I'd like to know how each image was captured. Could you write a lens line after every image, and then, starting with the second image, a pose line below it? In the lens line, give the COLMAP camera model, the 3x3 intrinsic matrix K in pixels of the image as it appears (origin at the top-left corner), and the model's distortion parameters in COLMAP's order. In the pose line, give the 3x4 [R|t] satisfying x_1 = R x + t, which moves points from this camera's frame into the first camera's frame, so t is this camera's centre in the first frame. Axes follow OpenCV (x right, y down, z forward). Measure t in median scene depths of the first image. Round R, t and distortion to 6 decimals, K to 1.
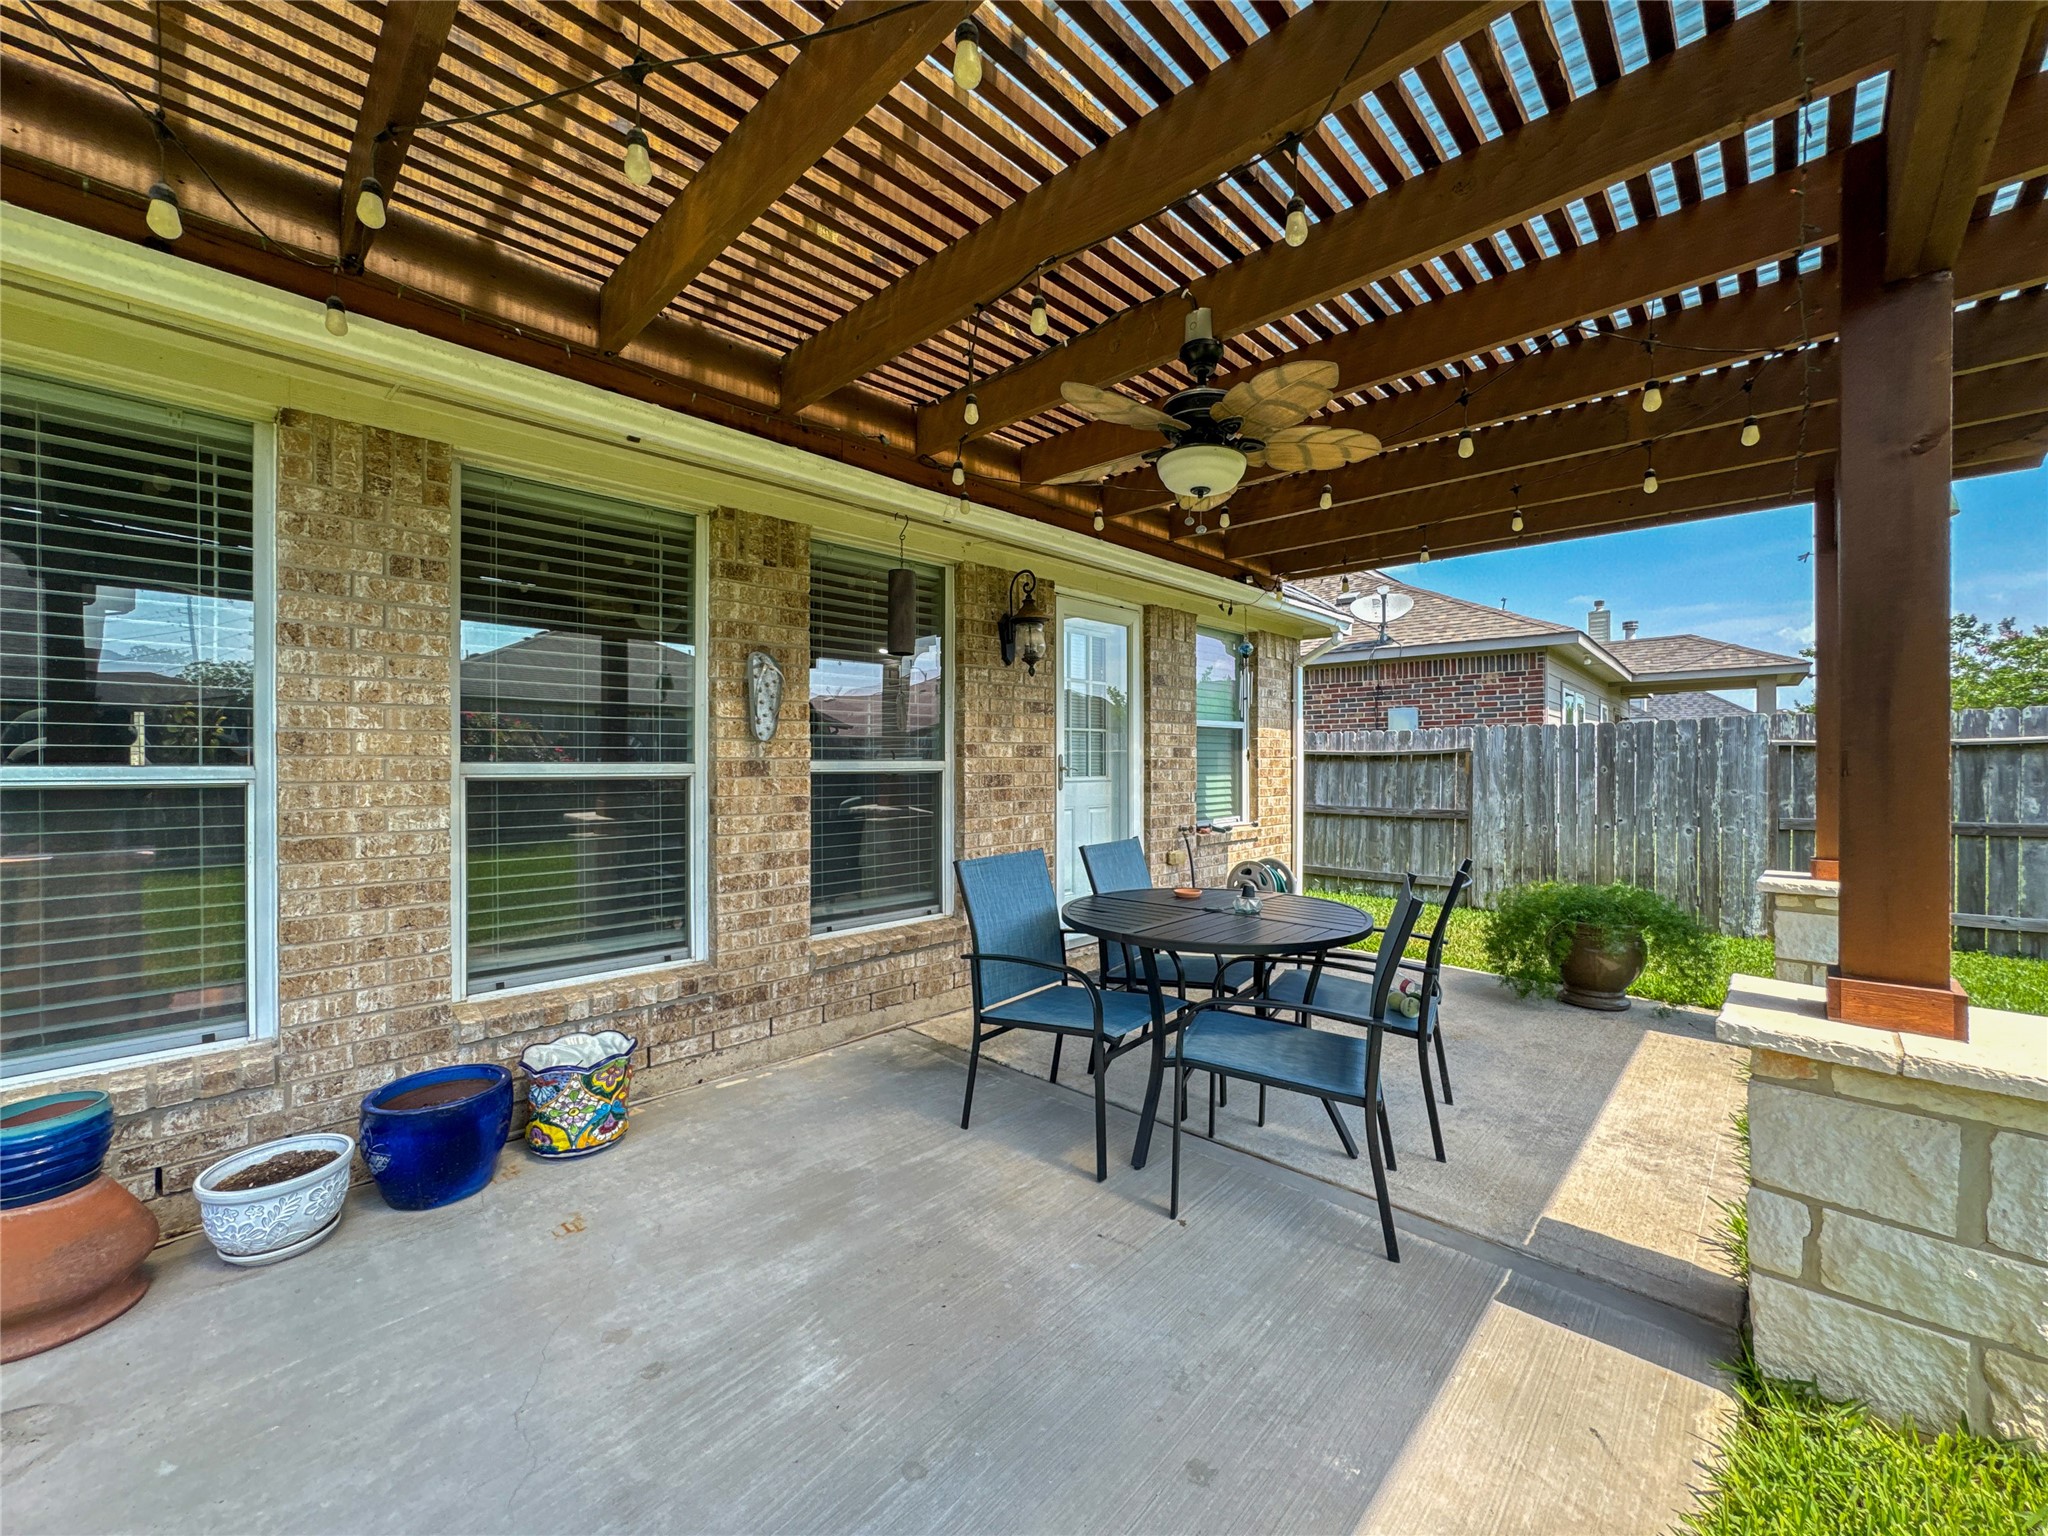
lens RADIAL K [[844.6, 0, 986.8], [0, 844.6, 774.2], [0, 0, 1]] dist [-0.036083, 0.014875]
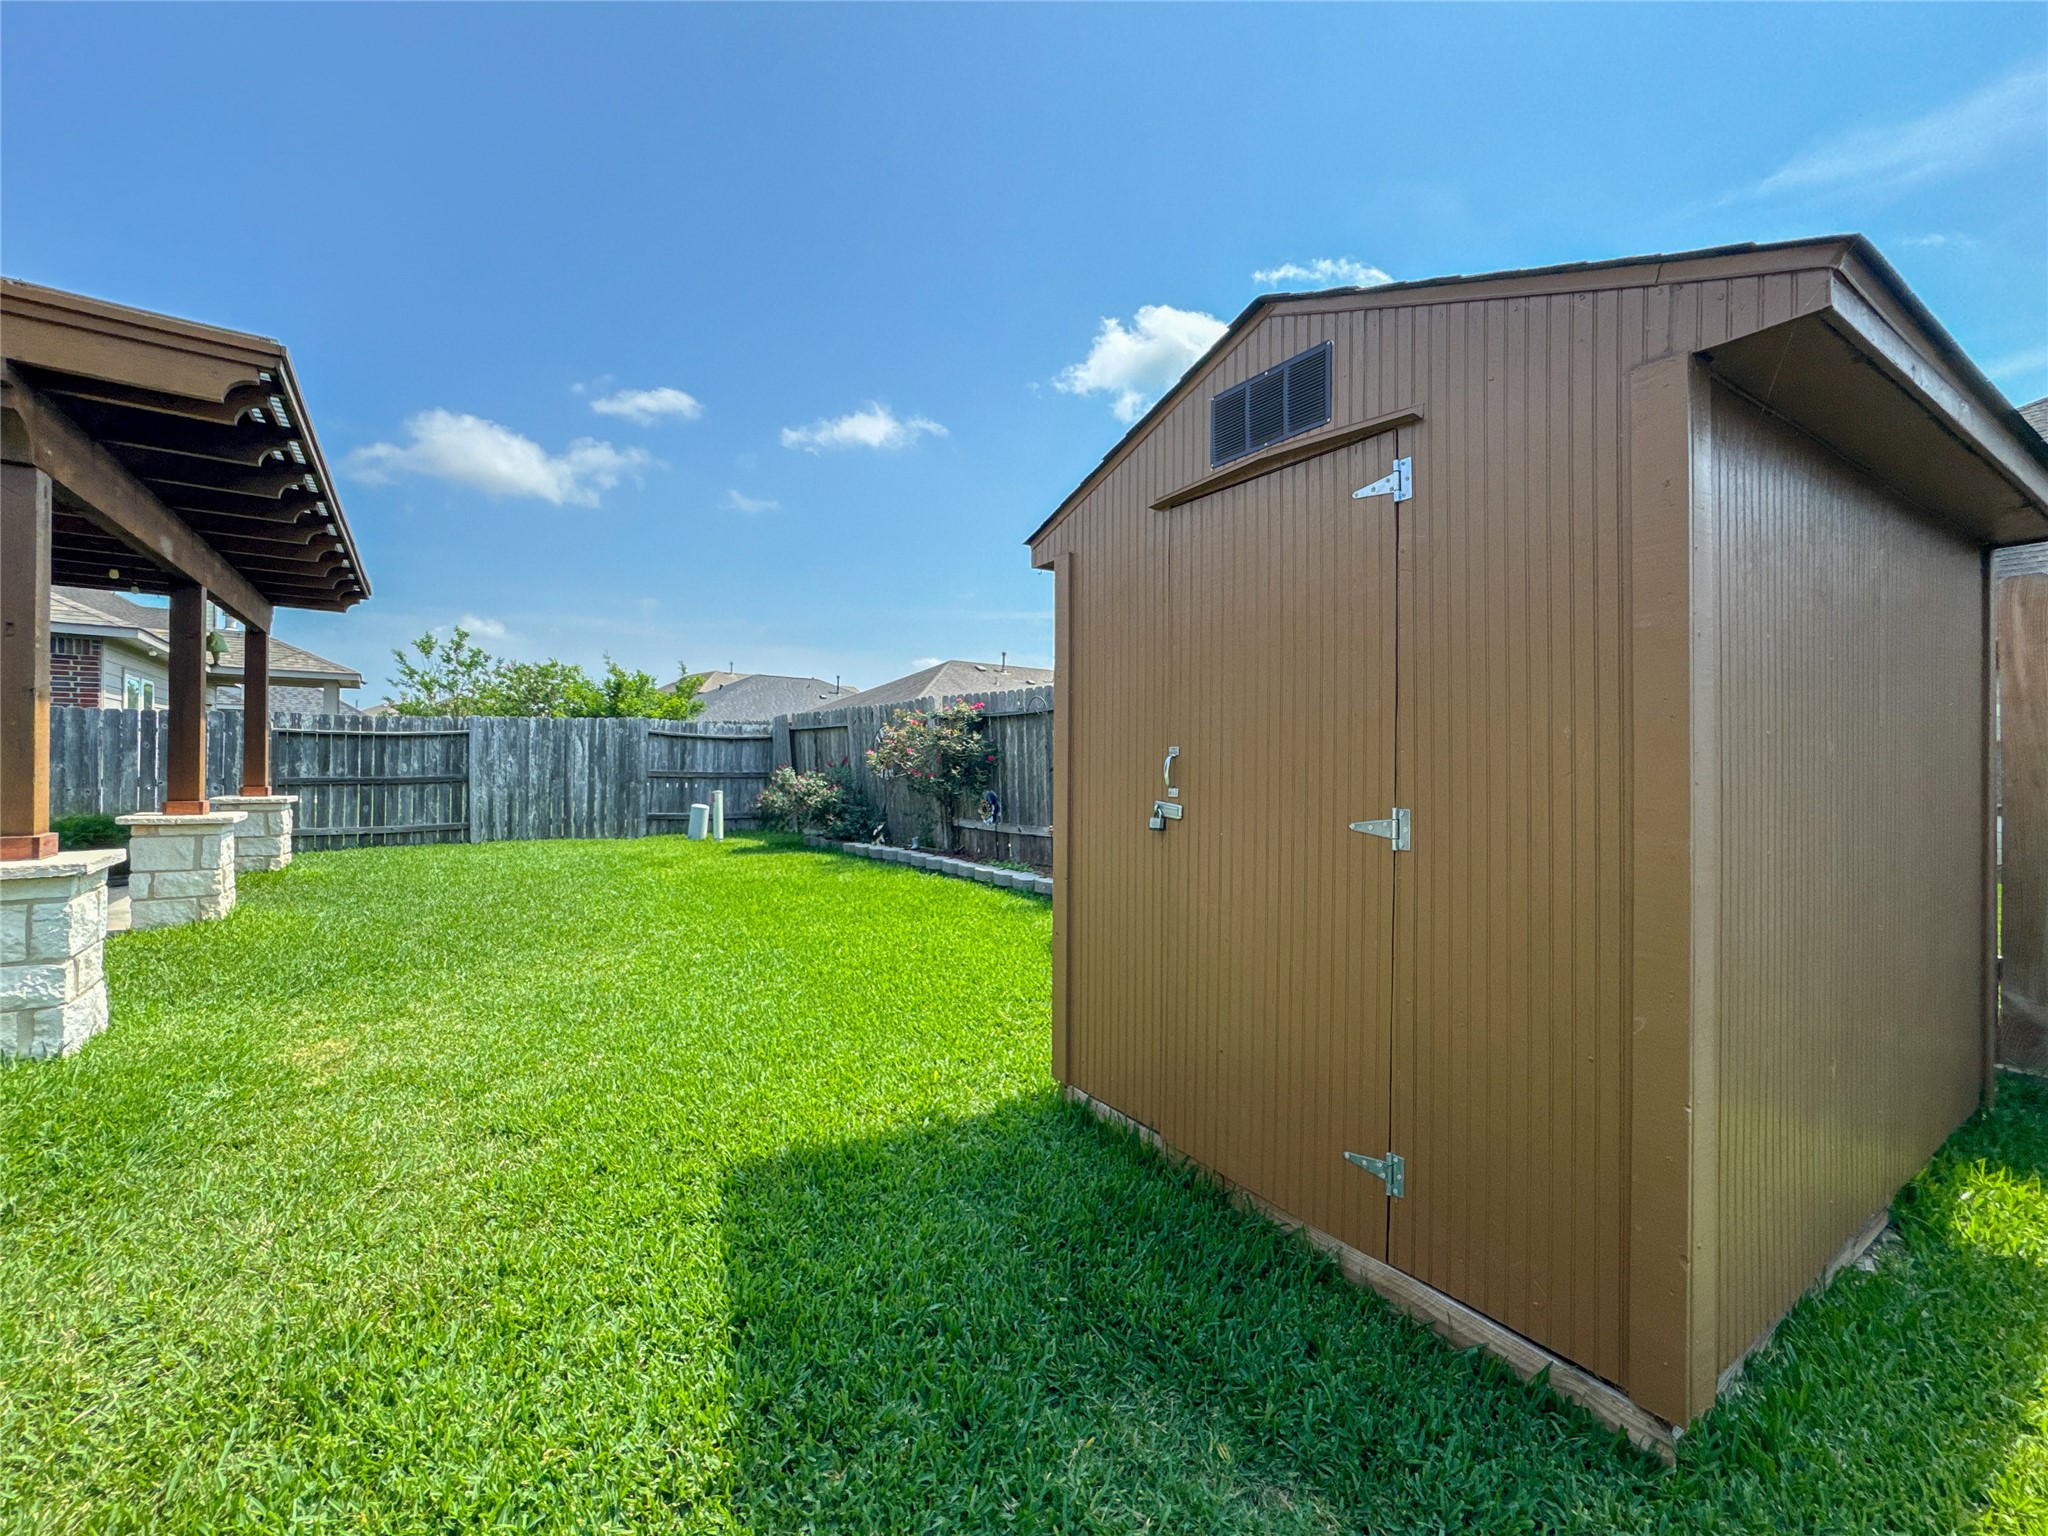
lens RADIAL K [[835.3, 0, 1030.9], [0, 835.3, 765.9], [0, 0, 1]] dist [-0.034823, 0.017357]
pose [[0.152854, 0.003219, 0.988244, -0.342478], [-0.006358, 0.999977, -0.002274, 0.023065], [-0.988228, -0.005935, 0.152870, -0.605644]]
